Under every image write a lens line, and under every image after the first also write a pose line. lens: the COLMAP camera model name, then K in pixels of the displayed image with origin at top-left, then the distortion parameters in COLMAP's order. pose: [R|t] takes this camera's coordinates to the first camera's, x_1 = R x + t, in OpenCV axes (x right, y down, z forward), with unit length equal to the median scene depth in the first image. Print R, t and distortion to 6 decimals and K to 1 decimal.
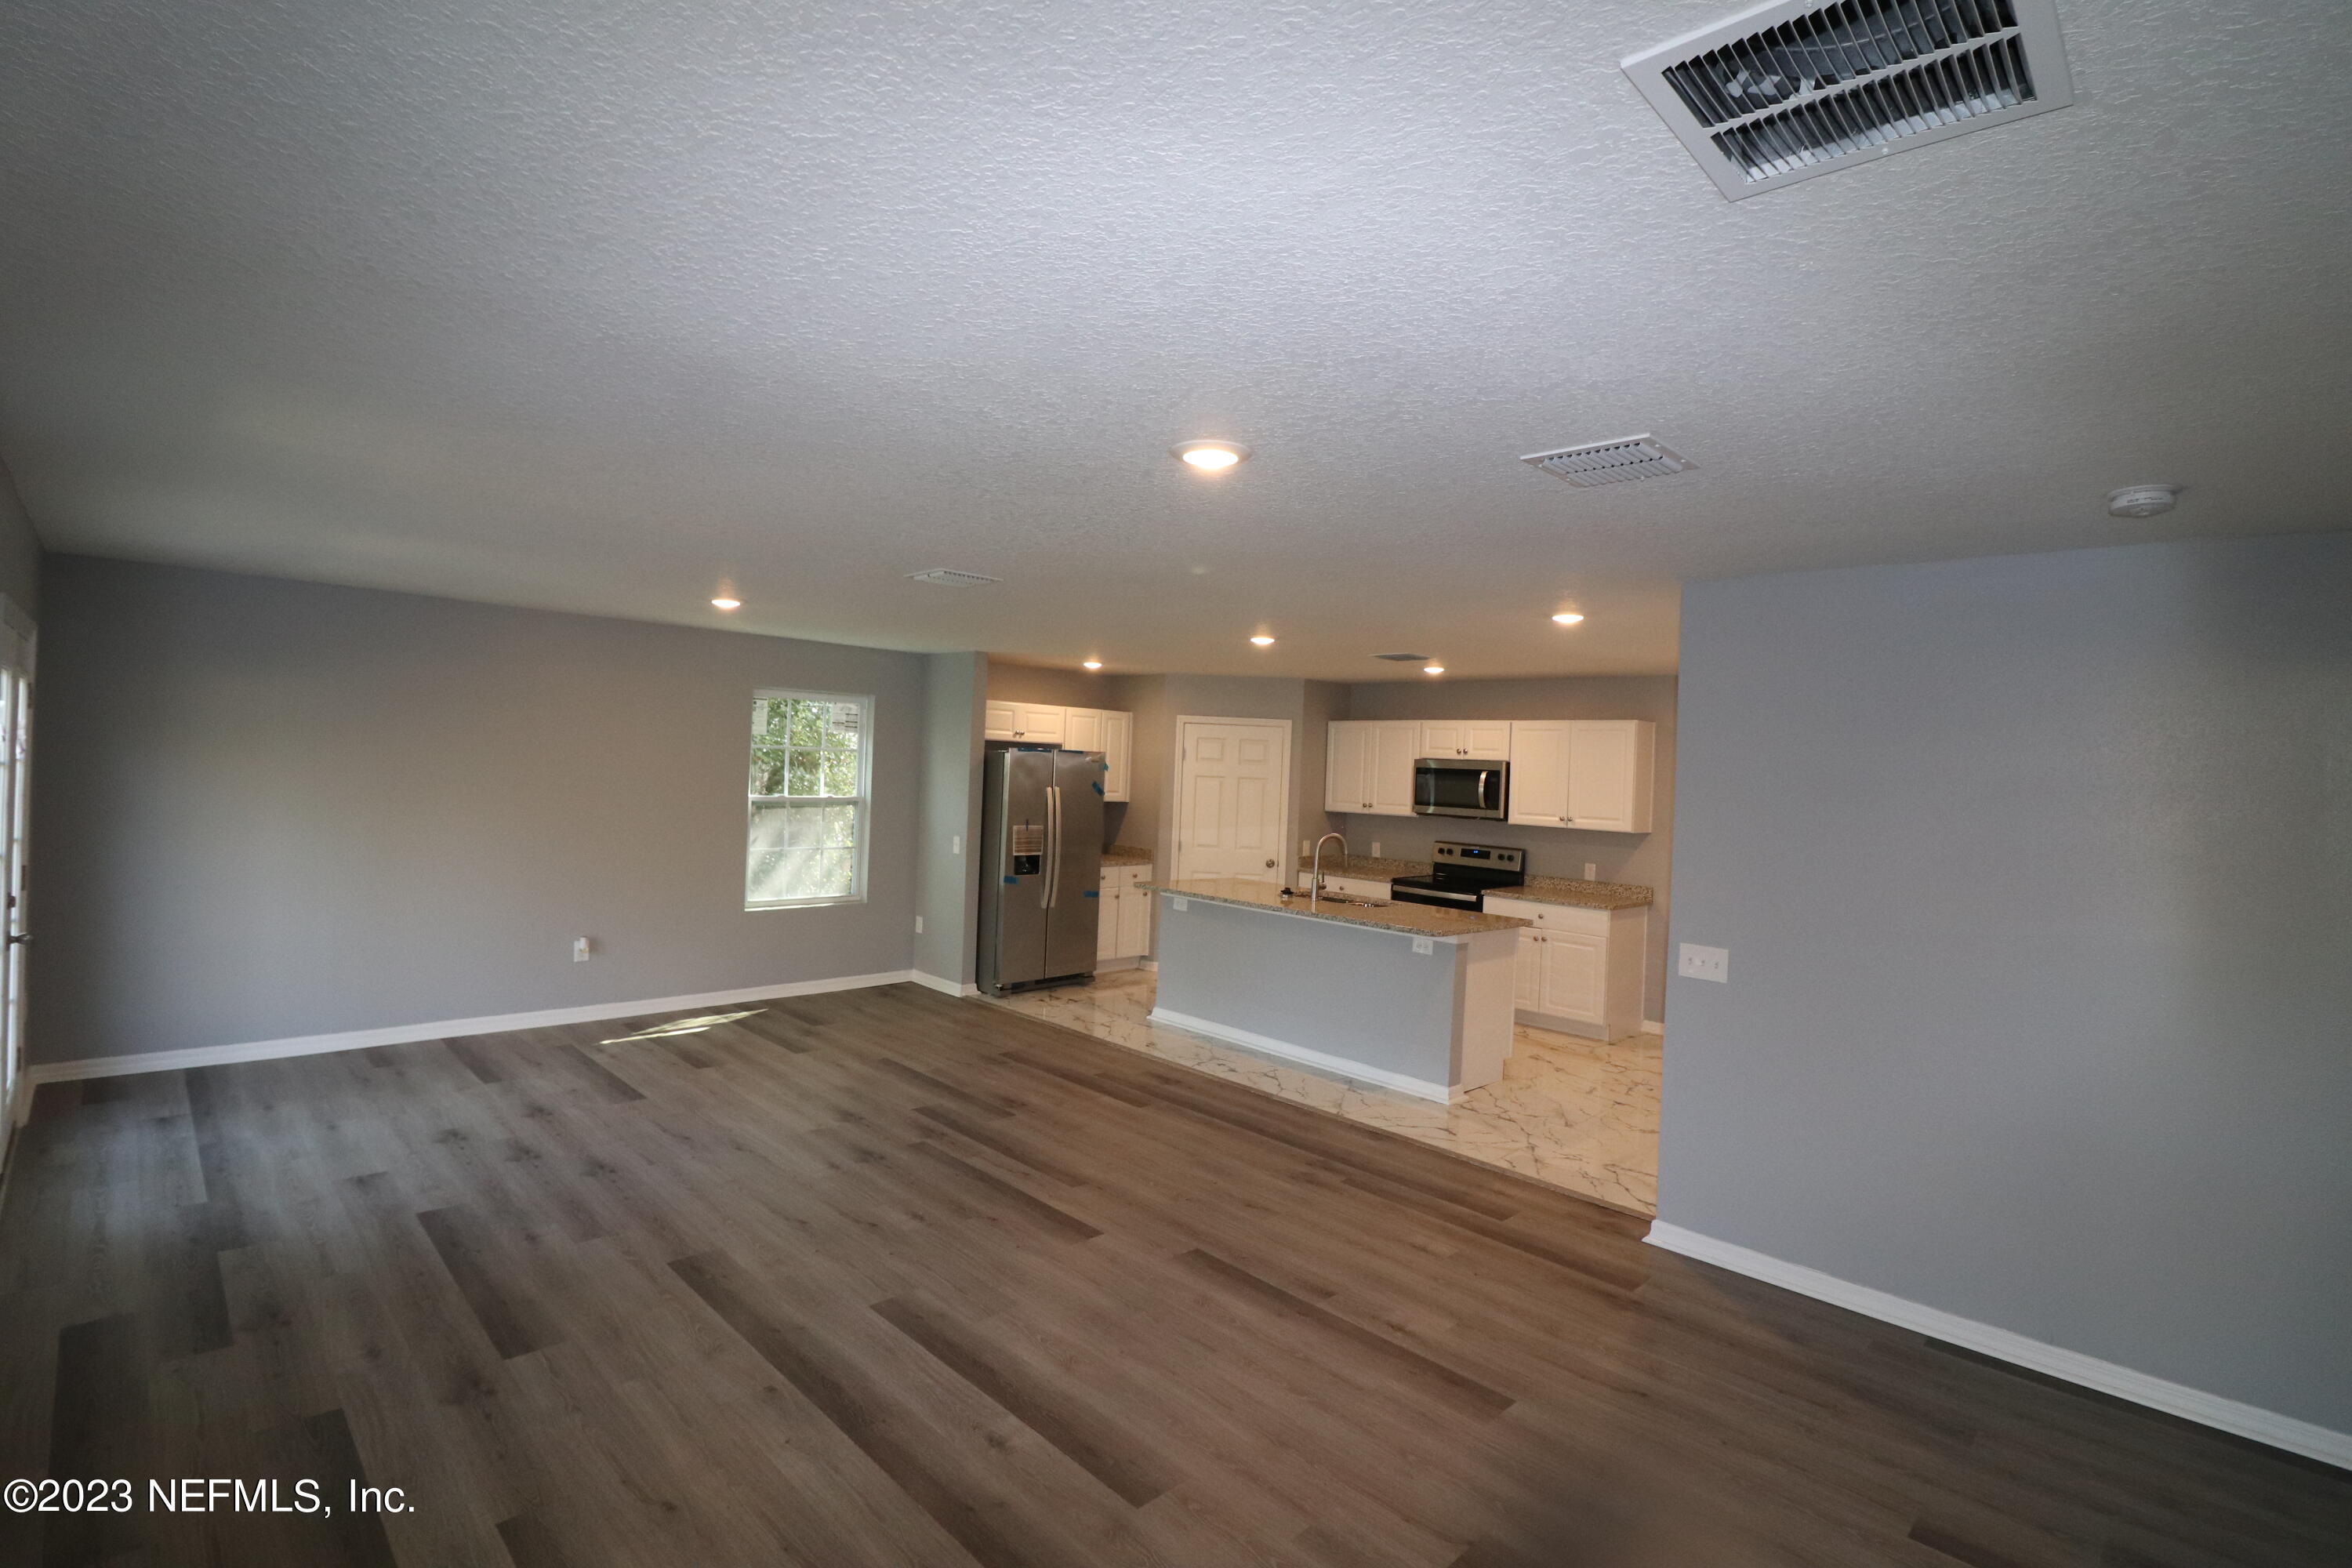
lens RADIAL K [[1084.2, 0, 1180.6], [0, 1084.2, 762.7], [0, 0, 1]] dist [0.001541, -0.014477]
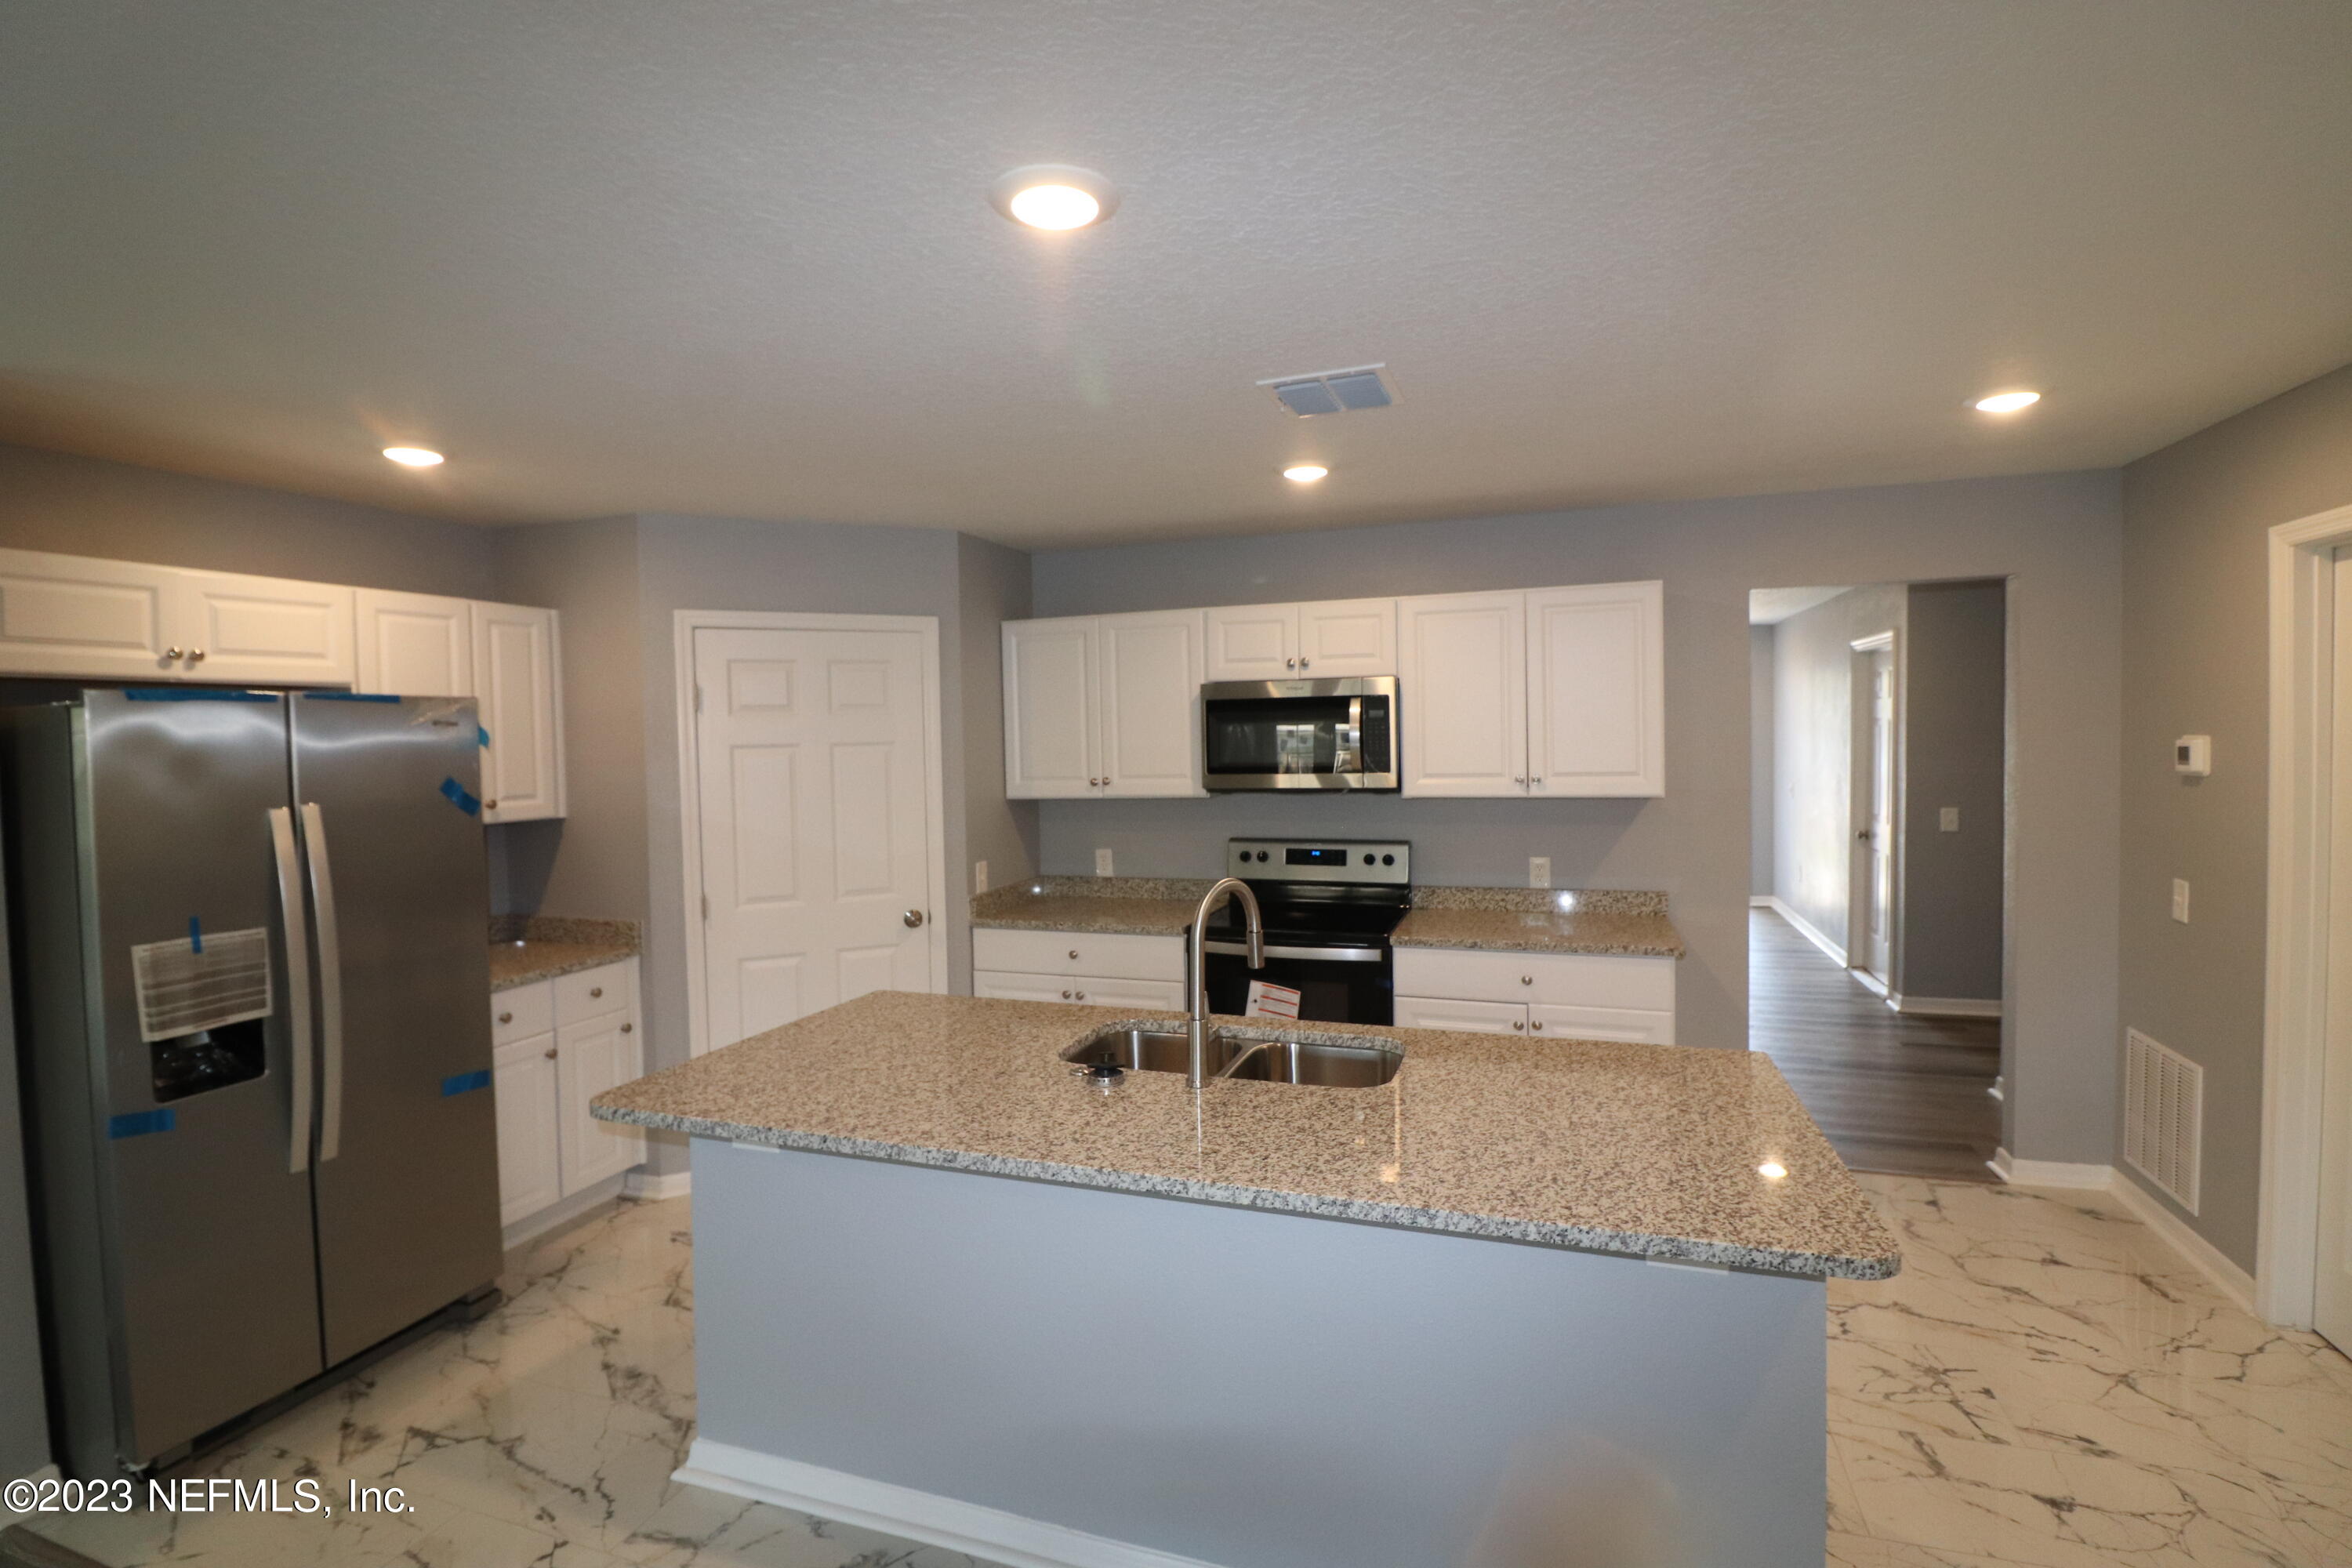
lens RADIAL K [[1082.8, 0, 1179.1], [0, 1082.8, 765.6], [0, 0, 1]] dist [0.001432, -0.015155]
pose [[0.894110, -0.073825, 0.441720, -0.027667], [0.057122, 0.997063, 0.051017, 0.011804], [-0.444189, -0.020383, 0.895701, 0.776668]]
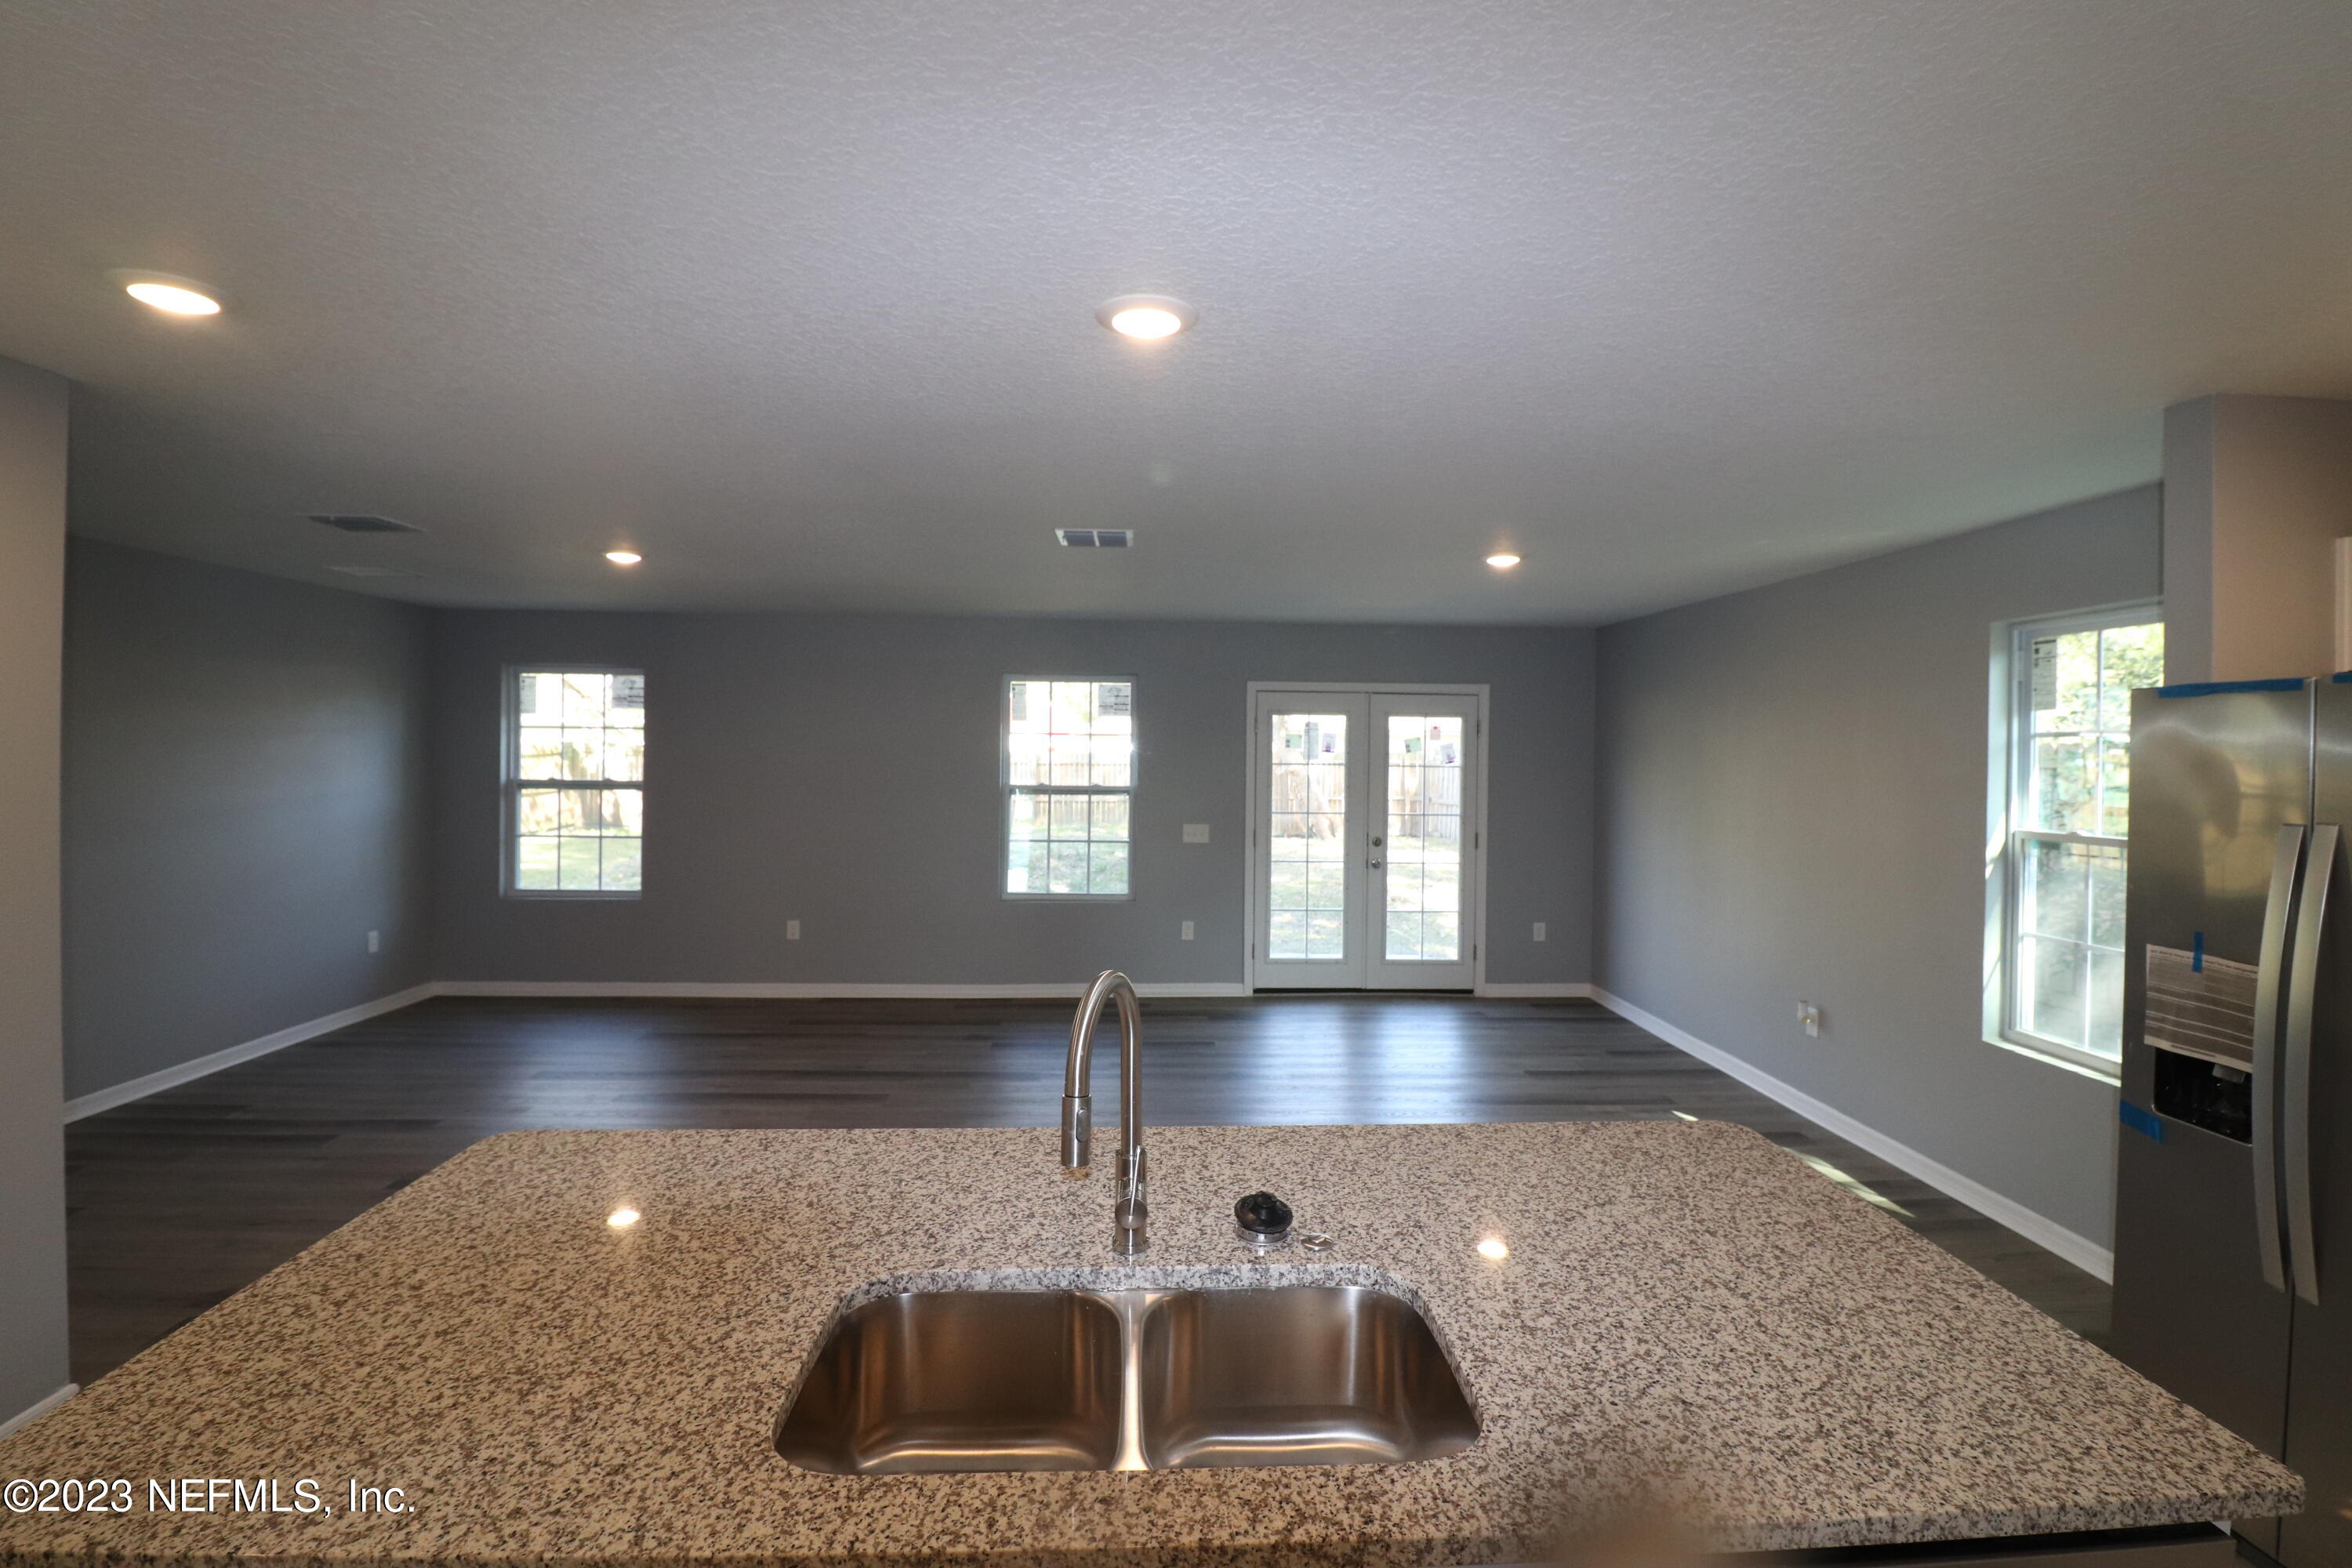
lens RADIAL K [[1084.2, 0, 1180.6], [0, 1084.2, 762.7], [0, 0, 1]] dist [0.001541, -0.014477]
pose [[-0.667766, -0.041639, -0.743206, 0.324082], [-0.038066, 0.999038, -0.021771, 0.031388], [0.743397, 0.013753, -0.668709, 1.286660]]
